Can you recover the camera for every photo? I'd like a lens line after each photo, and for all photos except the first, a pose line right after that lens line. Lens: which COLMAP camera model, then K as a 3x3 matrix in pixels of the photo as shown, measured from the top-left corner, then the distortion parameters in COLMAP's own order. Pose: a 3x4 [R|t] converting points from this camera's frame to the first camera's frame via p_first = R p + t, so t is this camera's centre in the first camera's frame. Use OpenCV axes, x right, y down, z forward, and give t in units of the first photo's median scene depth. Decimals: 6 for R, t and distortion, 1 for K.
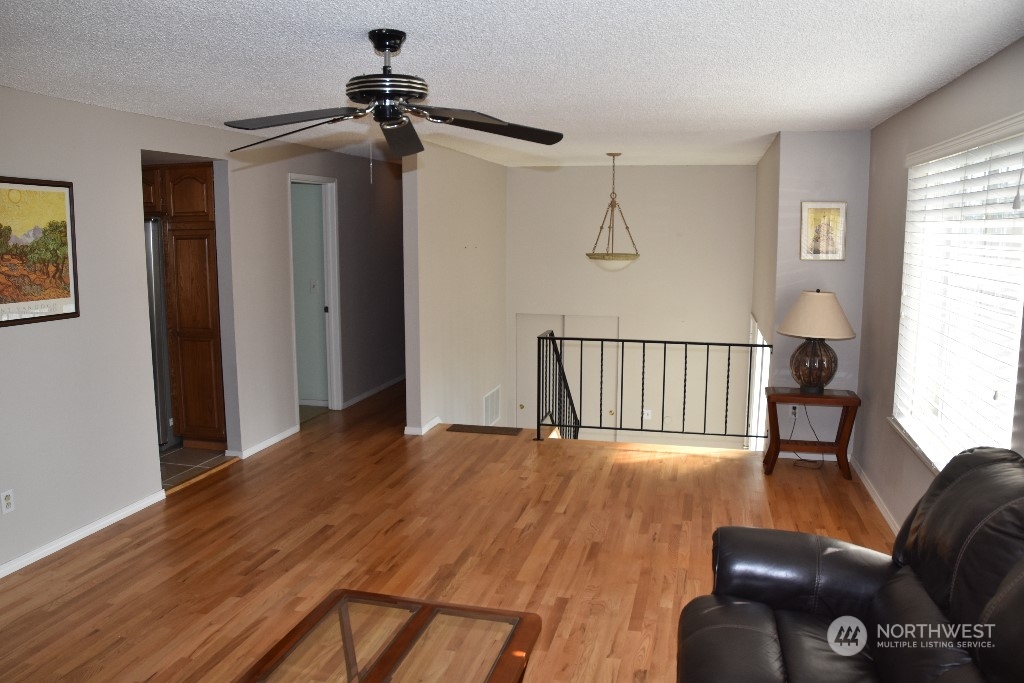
lens RADIAL K [[806.3, 0, 512.0], [0, 806.3, 341.5], [0, 0, 1]] dist [-0.139149, 0.099265]
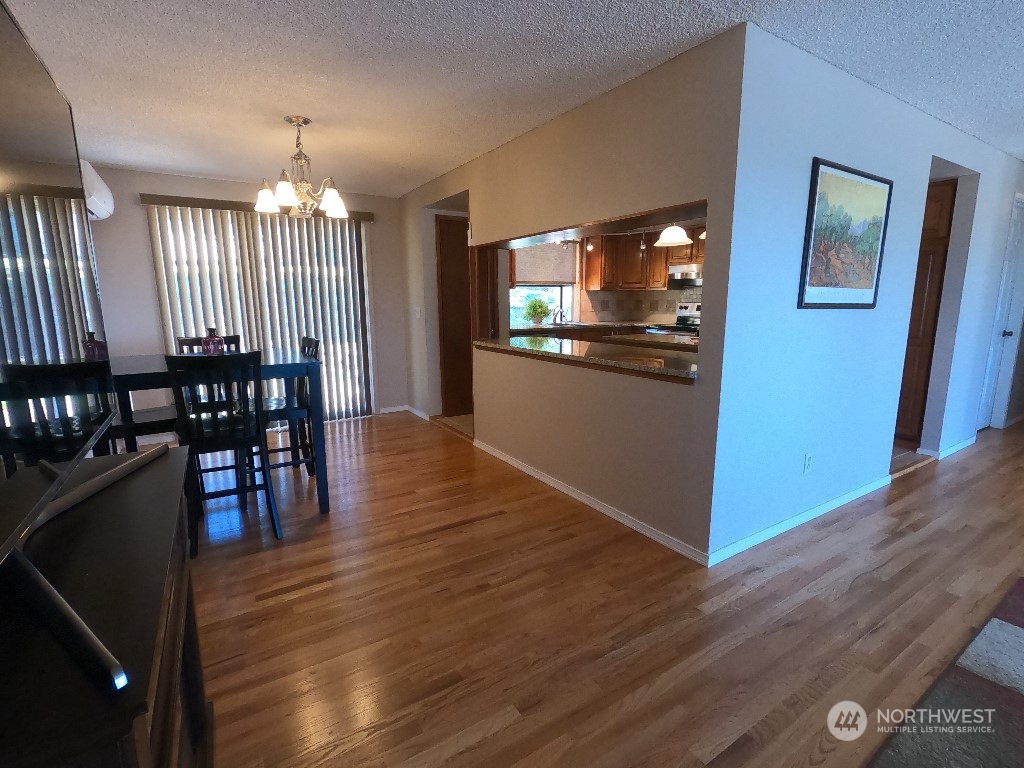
lens RADIAL K [[485.3, 0, 512.0], [0, 485.3, 384.0], [0, 0, 1]] dist [-0.001382, -0.000335]
pose [[0.725590, 0.117304, -0.678055, -0.454516], [-0.094676, 0.993010, 0.070478, 0.074739], [0.681583, 0.013057, 0.731624, 0.157265]]
